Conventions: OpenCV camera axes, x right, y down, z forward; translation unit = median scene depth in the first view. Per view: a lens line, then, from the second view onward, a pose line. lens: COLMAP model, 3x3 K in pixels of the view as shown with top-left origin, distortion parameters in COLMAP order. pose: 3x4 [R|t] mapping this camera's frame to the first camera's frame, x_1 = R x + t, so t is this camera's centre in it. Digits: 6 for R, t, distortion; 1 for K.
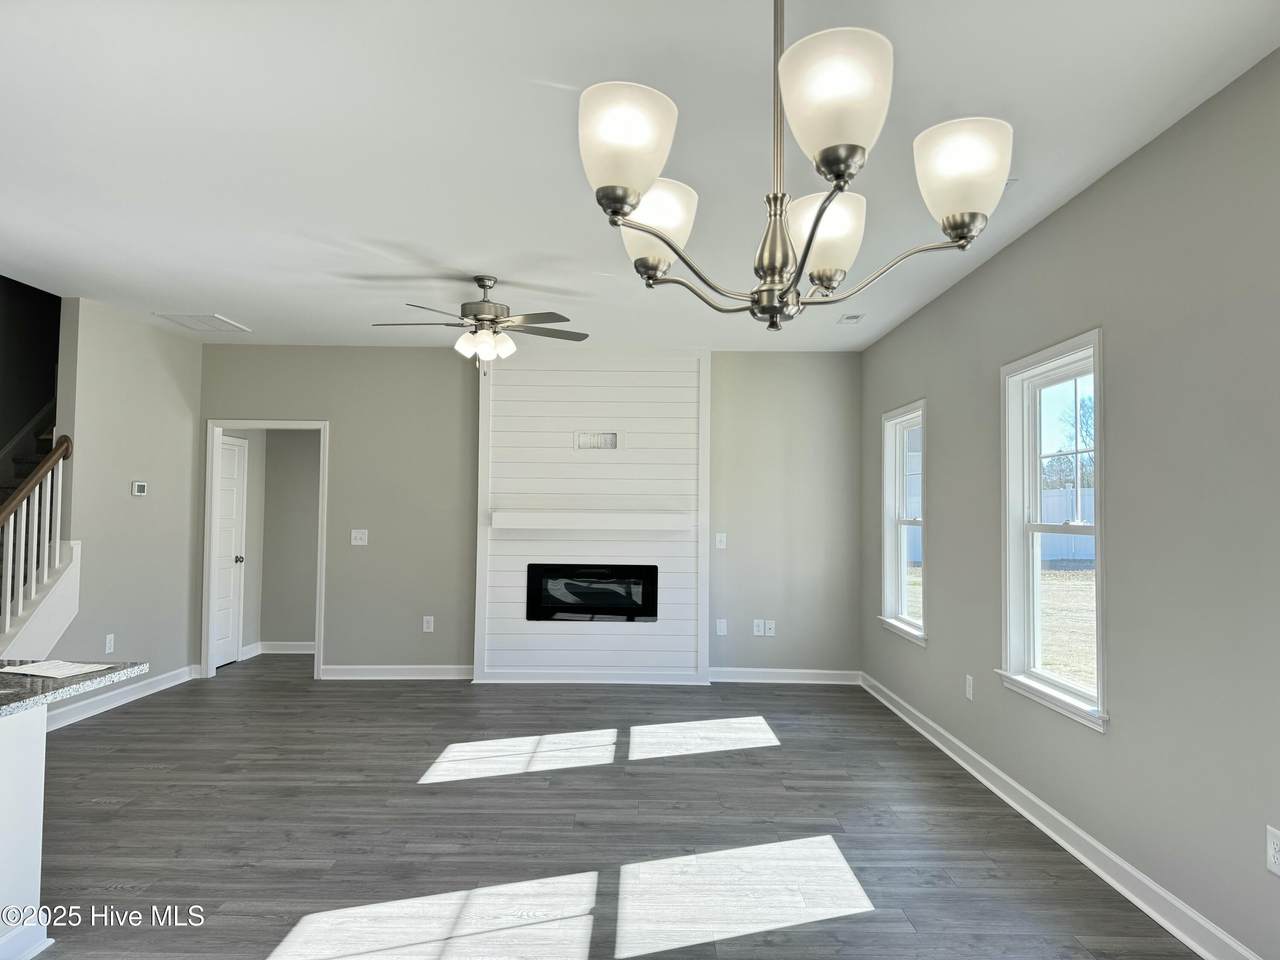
lens RADIAL K [[901.0, 0, 639.5], [0, 901.0, 475.8], [0, 0, 1]] dist [0.011445, -0.011957]
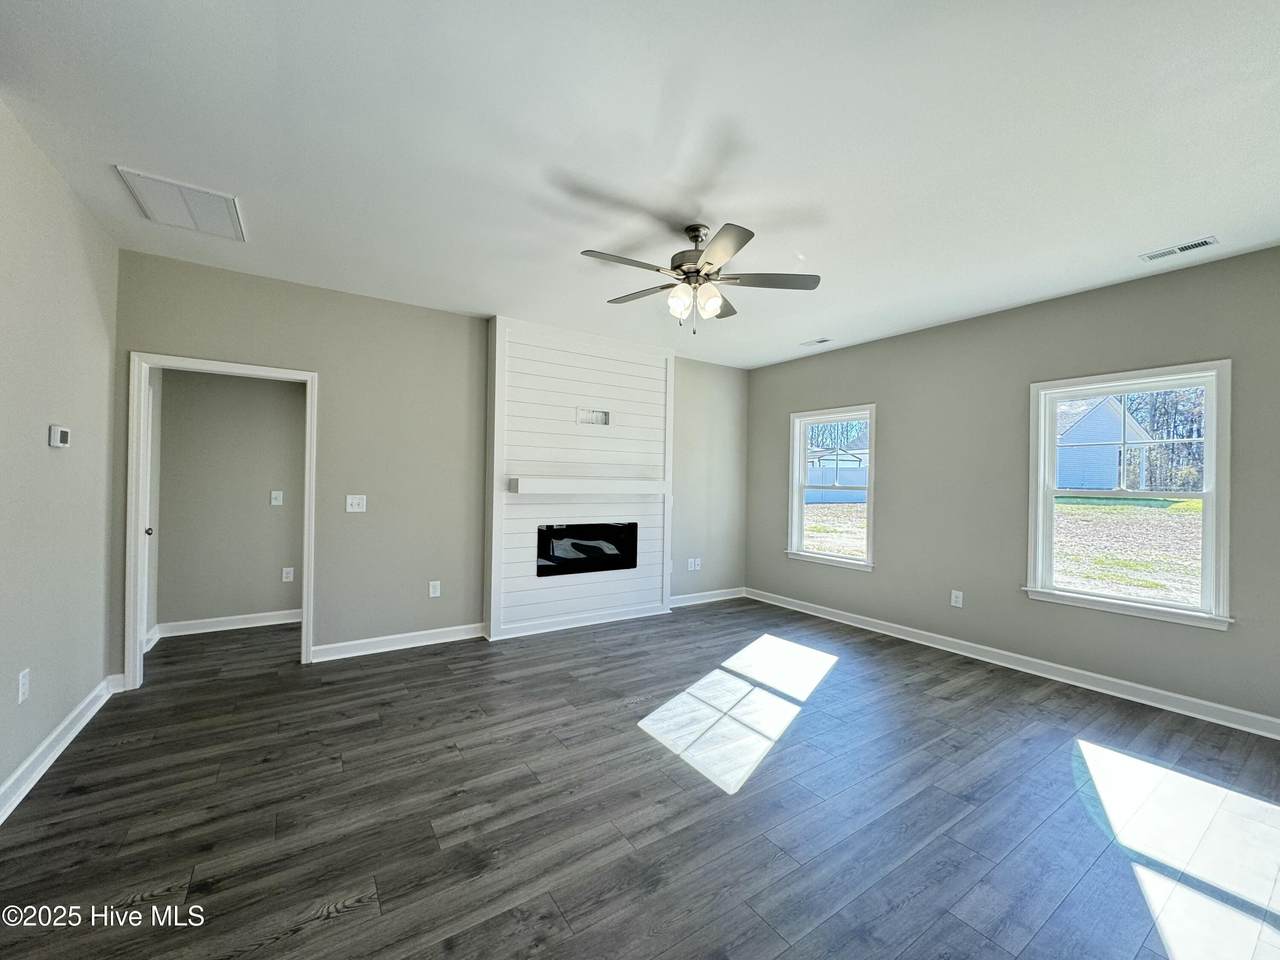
lens RADIAL K [[512.1, 0, 642.6], [0, 512.1, 481.0], [0, 0, 1]] dist [-0.009400, 0.001130]
pose [[0.828638, 0.006851, 0.559743, -0.369827], [-0.031425, 0.998918, 0.034295, 0.018560], [-0.558902, -0.046008, 0.827956, 0.415625]]
